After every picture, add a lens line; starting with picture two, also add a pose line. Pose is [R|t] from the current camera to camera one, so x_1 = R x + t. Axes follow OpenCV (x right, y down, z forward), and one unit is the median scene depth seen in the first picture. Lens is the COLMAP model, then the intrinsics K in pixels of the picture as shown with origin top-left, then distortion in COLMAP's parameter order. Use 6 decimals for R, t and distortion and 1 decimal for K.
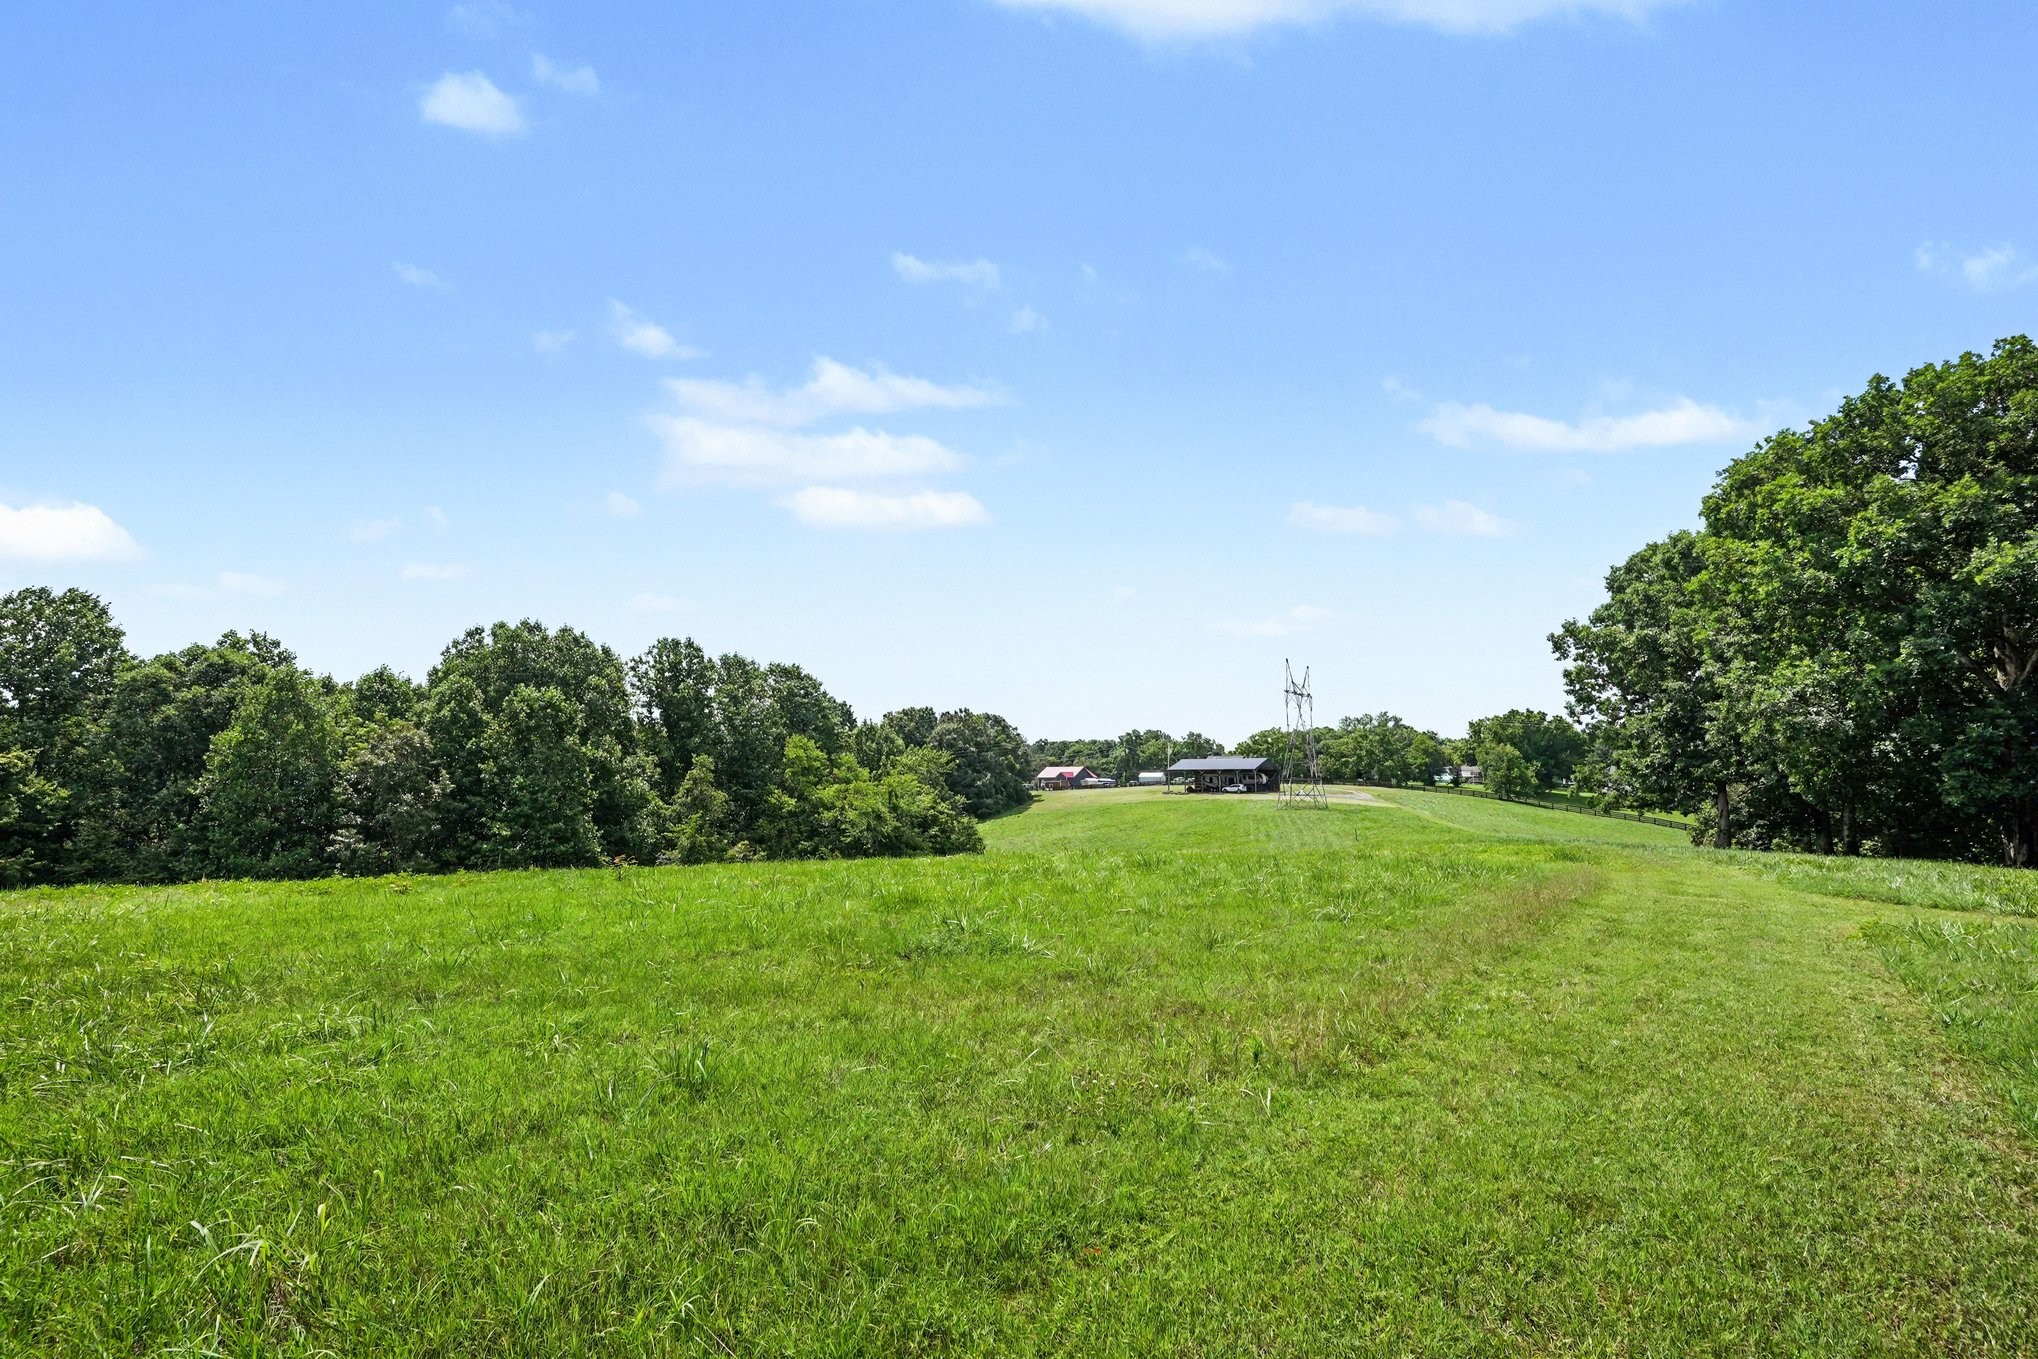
lens RADIAL K [[969.7, 0, 1014.6], [0, 969.7, 673.7], [0, 0, 1]] dist [-0.007726, 0.005232]
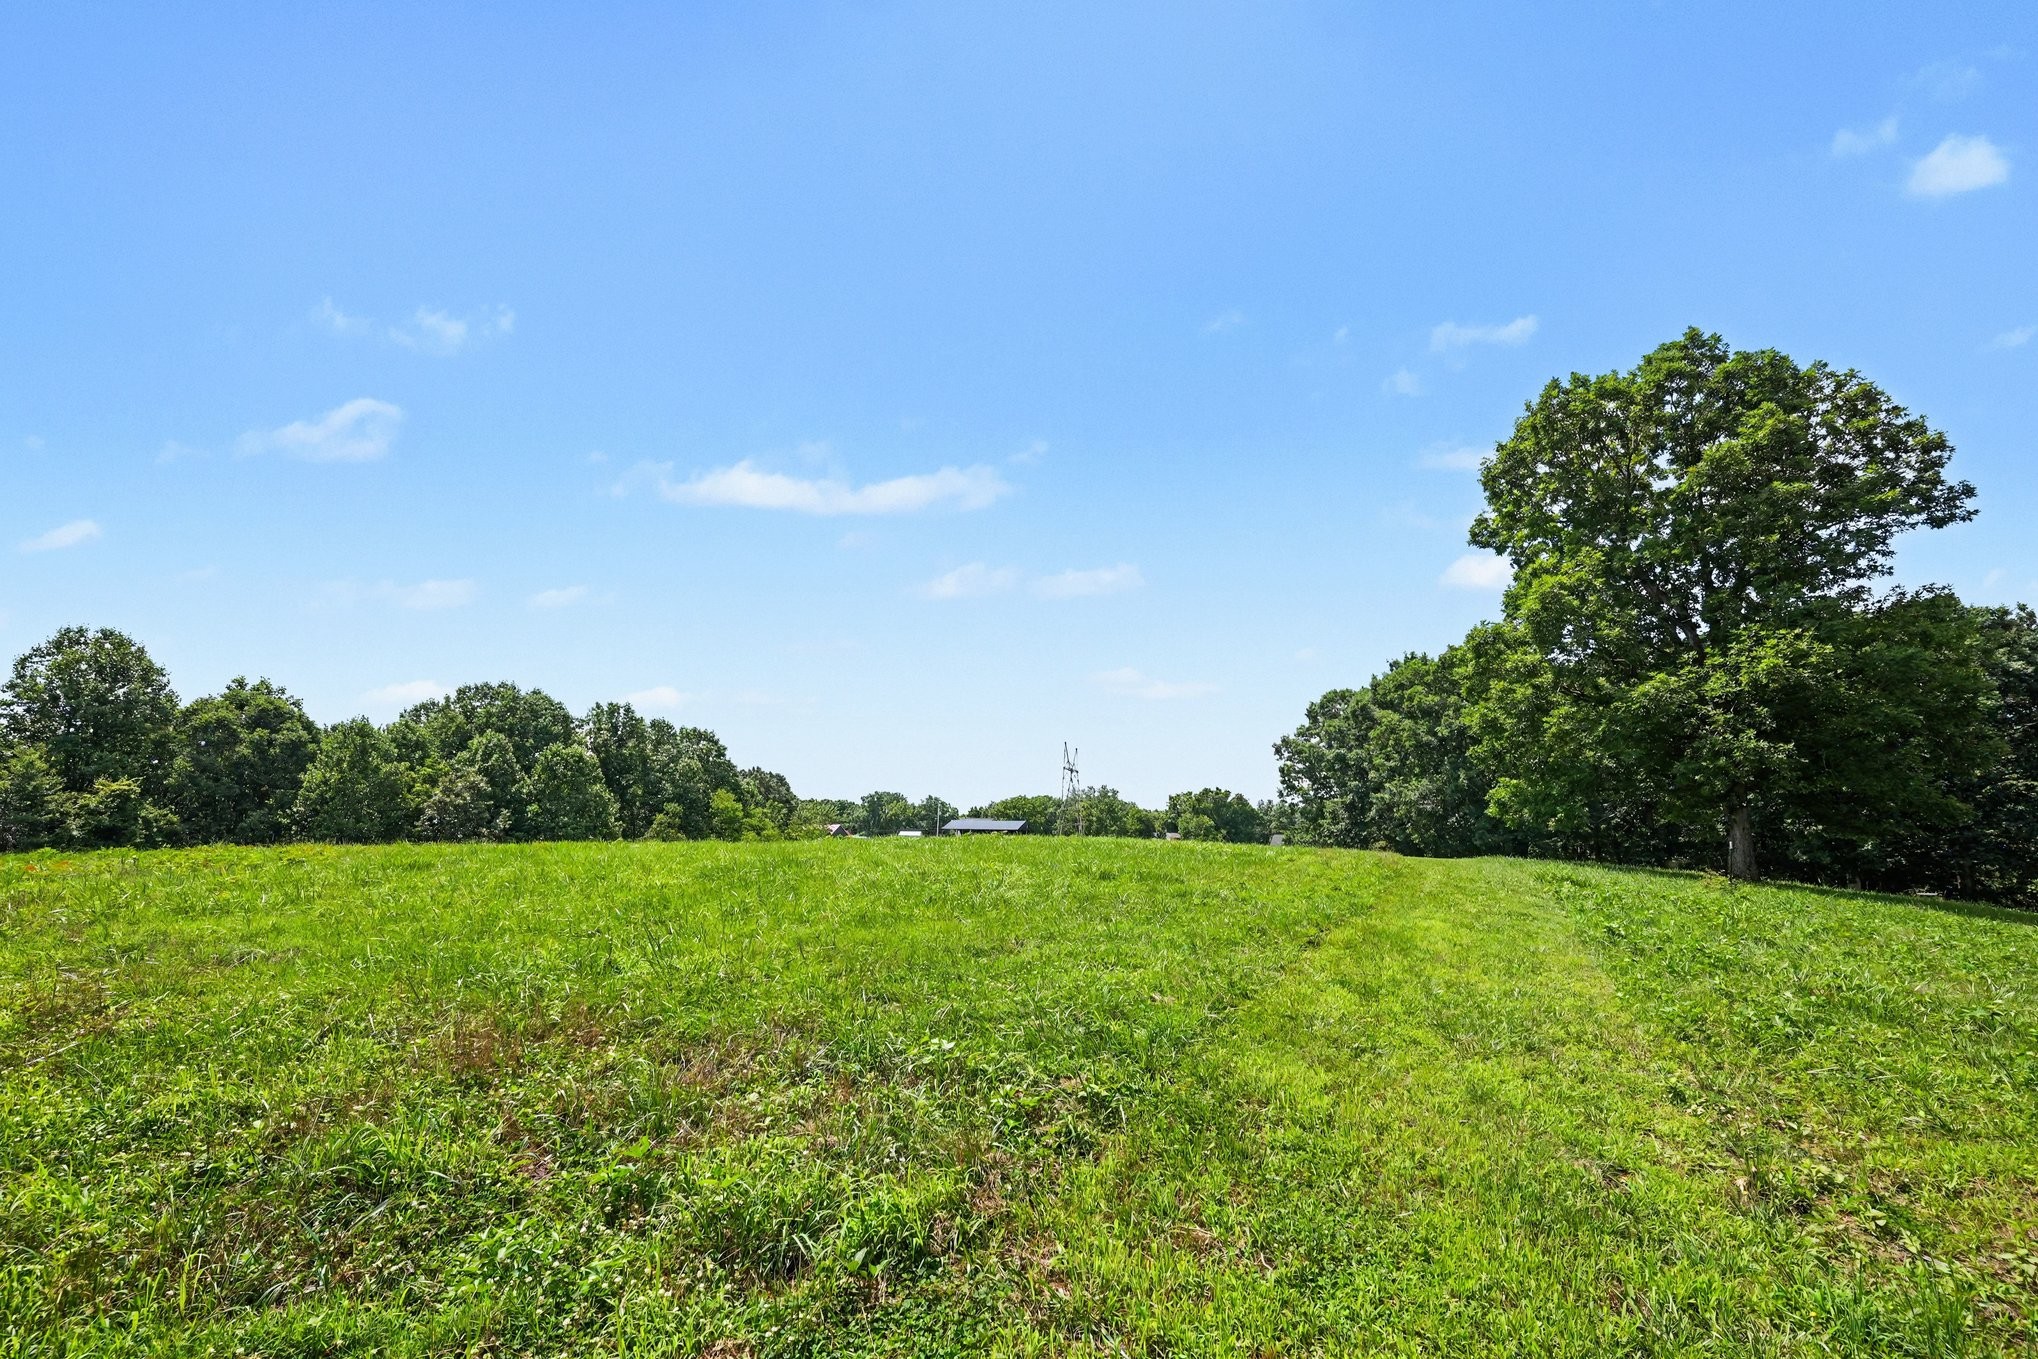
lens RADIAL K [[969.7, 0, 1014.6], [0, 969.7, 673.7], [0, 0, 1]] dist [-0.007726, 0.005232]
pose [[0.949862, 0.074915, 0.303561, -0.163825], [-0.055732, 0.995891, -0.071384, -0.009722], [-0.307662, 0.050887, 0.950134, -0.177112]]
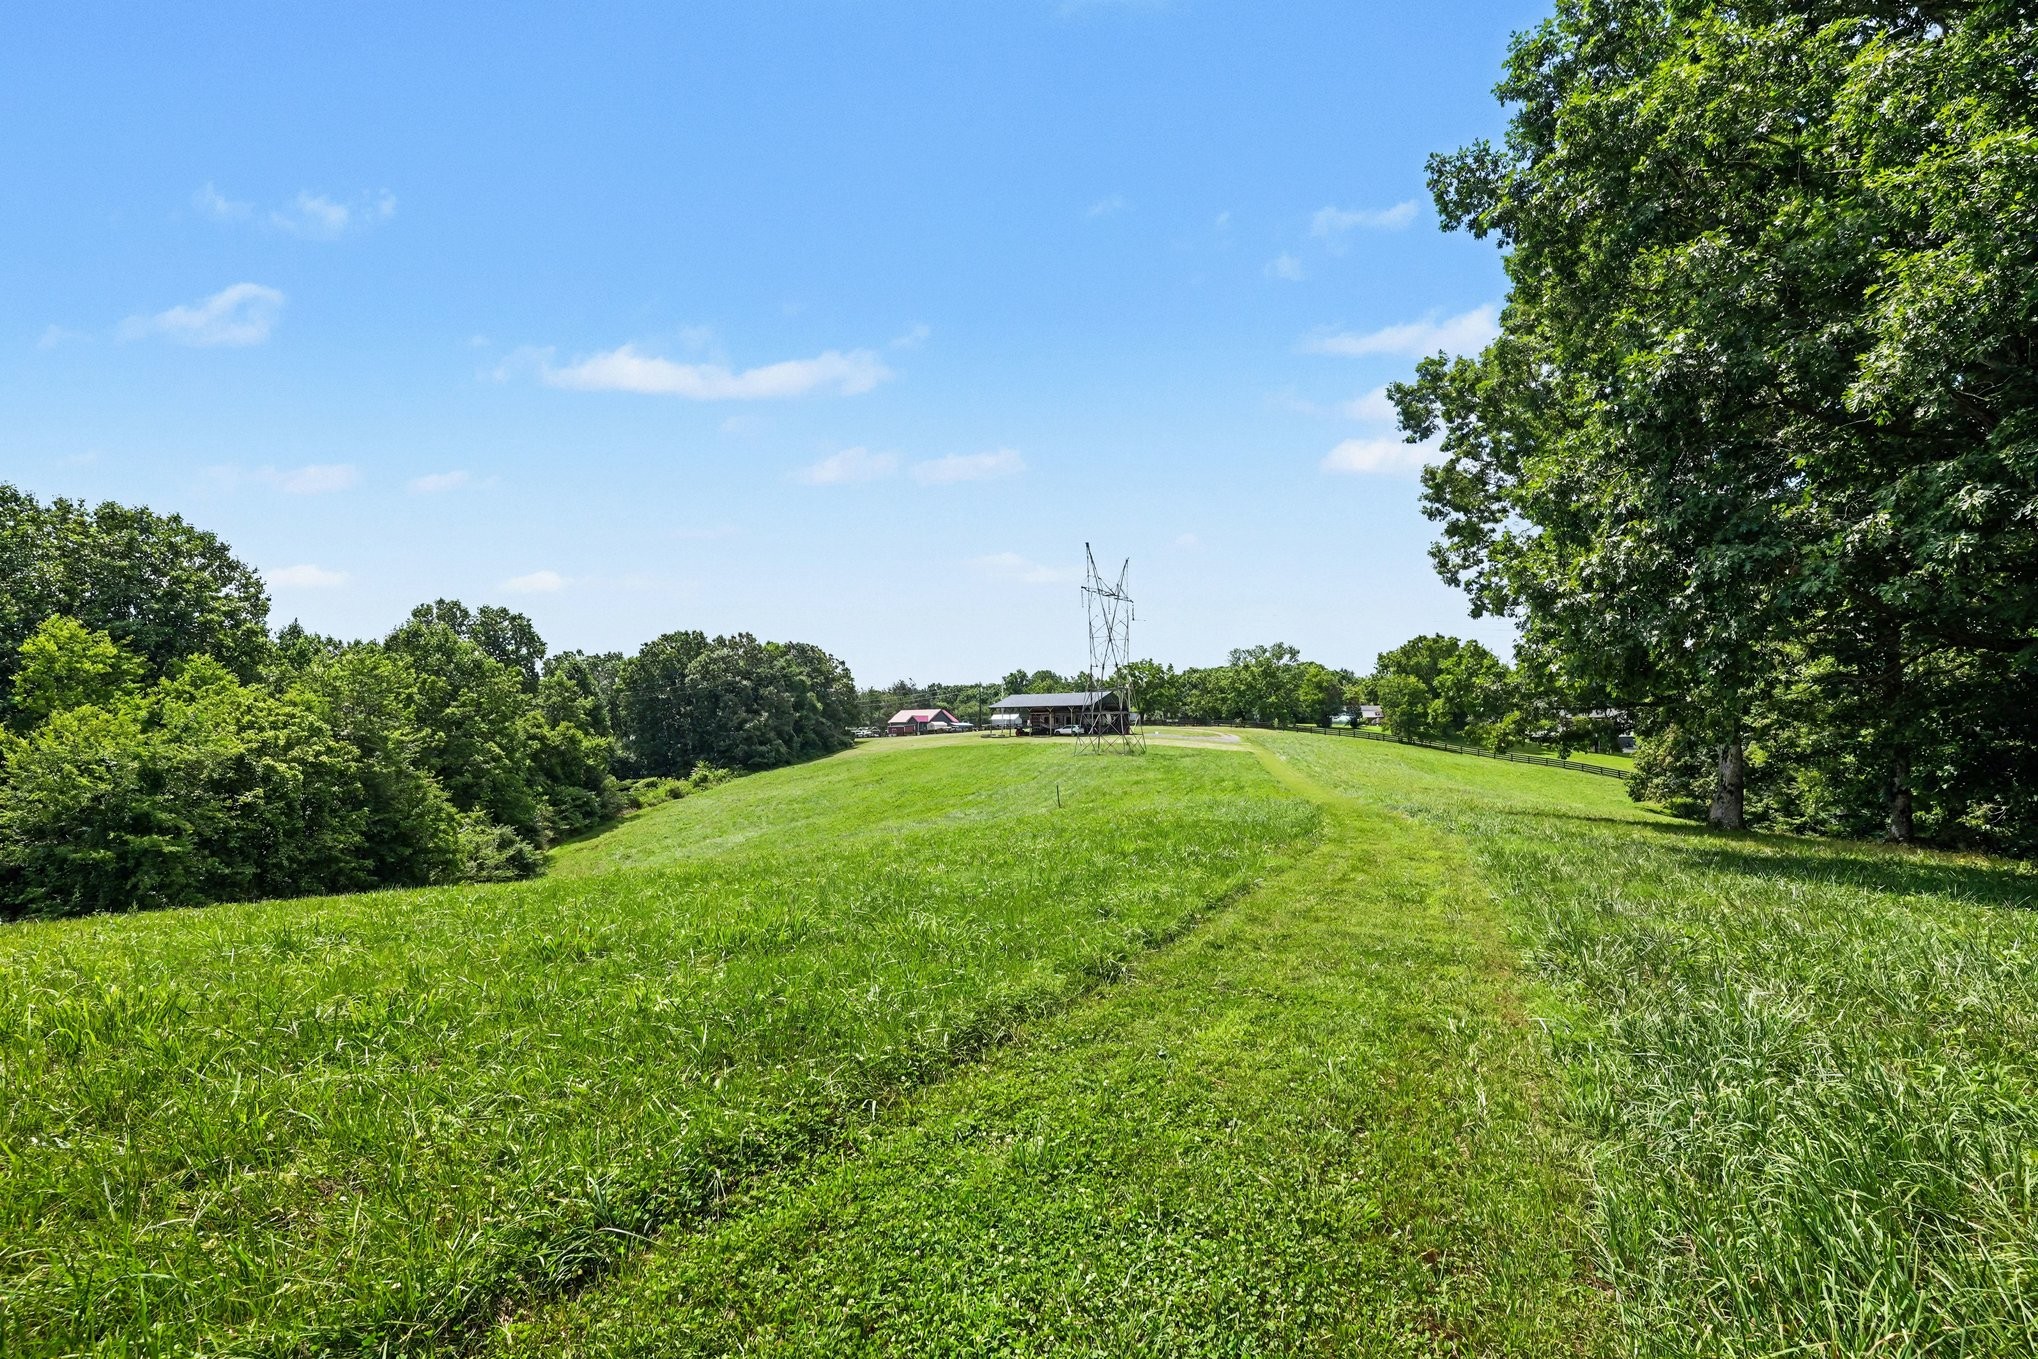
lens RADIAL K [[965.7, 0, 1019.0], [0, 965.7, 679.5], [0, 0, 1]] dist [-0.015536, -0.000026]
pose [[0.998443, -0.002782, 0.055713, 0.180011], [-0.000327, 0.998447, 0.055716, 0.042047], [-0.055782, -0.055647, 0.996891, 0.277757]]
